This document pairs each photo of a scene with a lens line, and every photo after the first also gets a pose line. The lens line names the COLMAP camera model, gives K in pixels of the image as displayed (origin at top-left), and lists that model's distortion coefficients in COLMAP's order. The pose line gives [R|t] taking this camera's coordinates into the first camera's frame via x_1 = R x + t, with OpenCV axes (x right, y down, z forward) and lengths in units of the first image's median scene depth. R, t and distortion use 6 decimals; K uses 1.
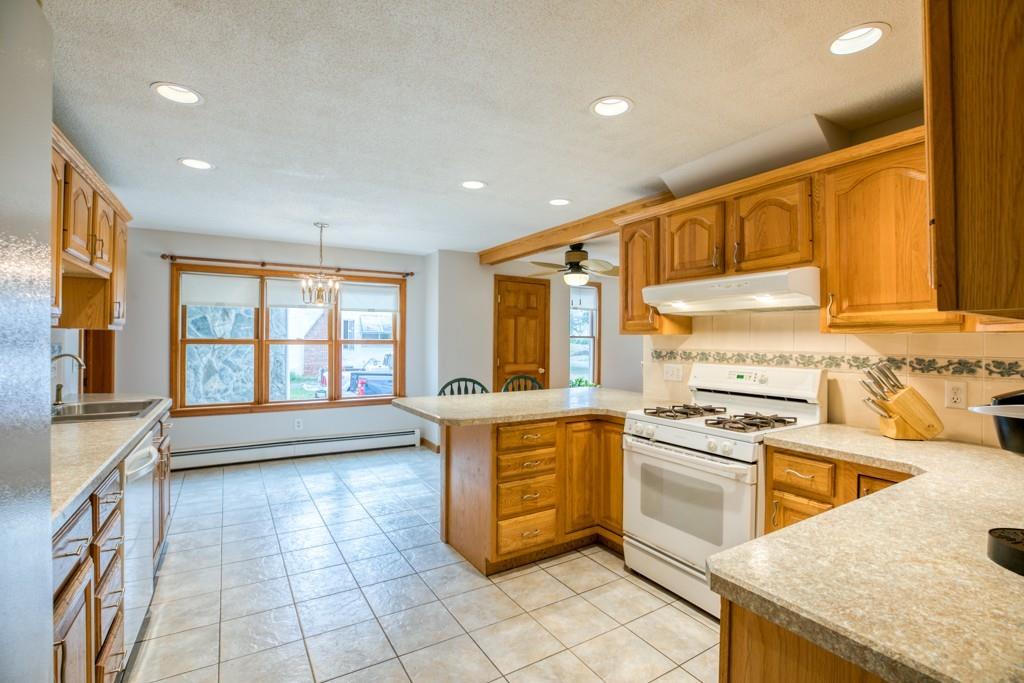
lens RADIAL K [[468.7, 0, 511.9], [0, 468.7, 339.6], [0, 0, 1]] dist [-0.030008, 0.000993]
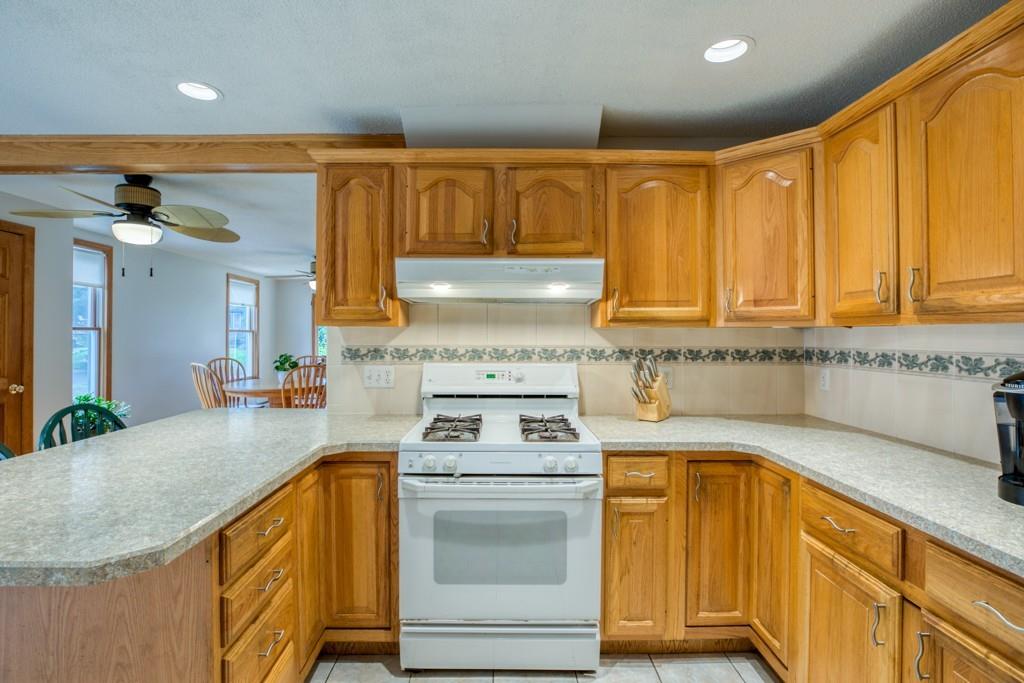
lens RADIAL K [[485.1, 0, 507.6], [0, 485.1, 332.2], [0, 0, 1]] dist [-0.046915, 0.015244]
pose [[0.514327, -0.000001, 0.857594, -0.274497], [0.000088, 1.000000, -0.000052, -0.001871], [-0.857594, 0.000102, 0.514327, 0.529851]]
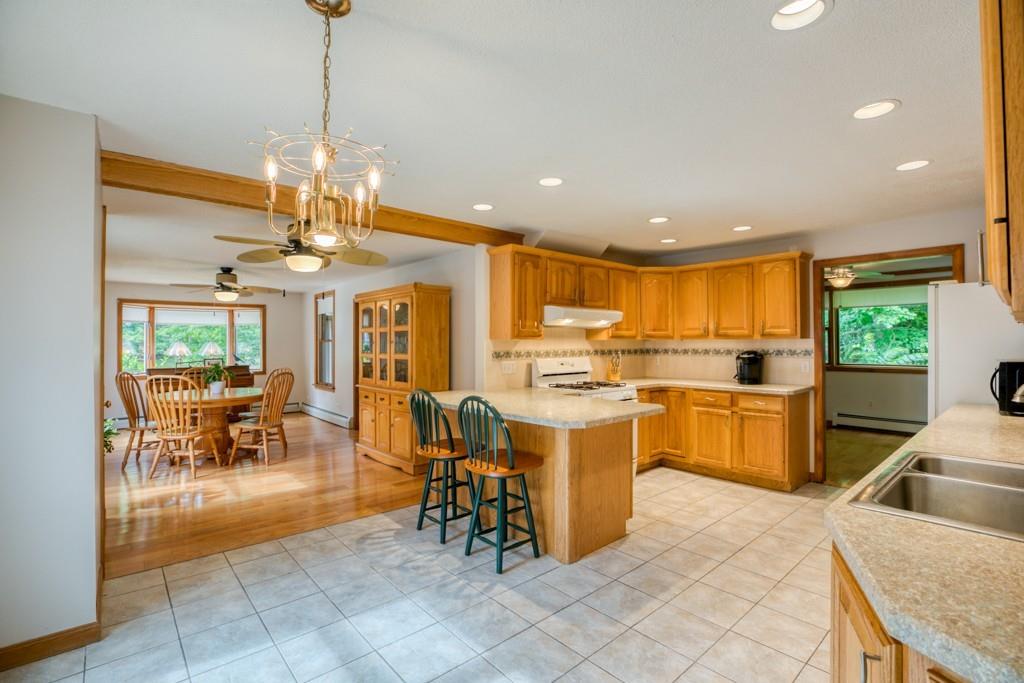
lens RADIAL K [[468.7, 0, 511.9], [0, 468.7, 339.6], [0, 0, 1]] dist [-0.030008, 0.000993]
pose [[-0.176791, 0.001441, 0.984247, -1.244966], [0.001697, 0.999998, -0.001160, -0.010538], [-0.984247, 0.001465, -0.176793, 1.550792]]
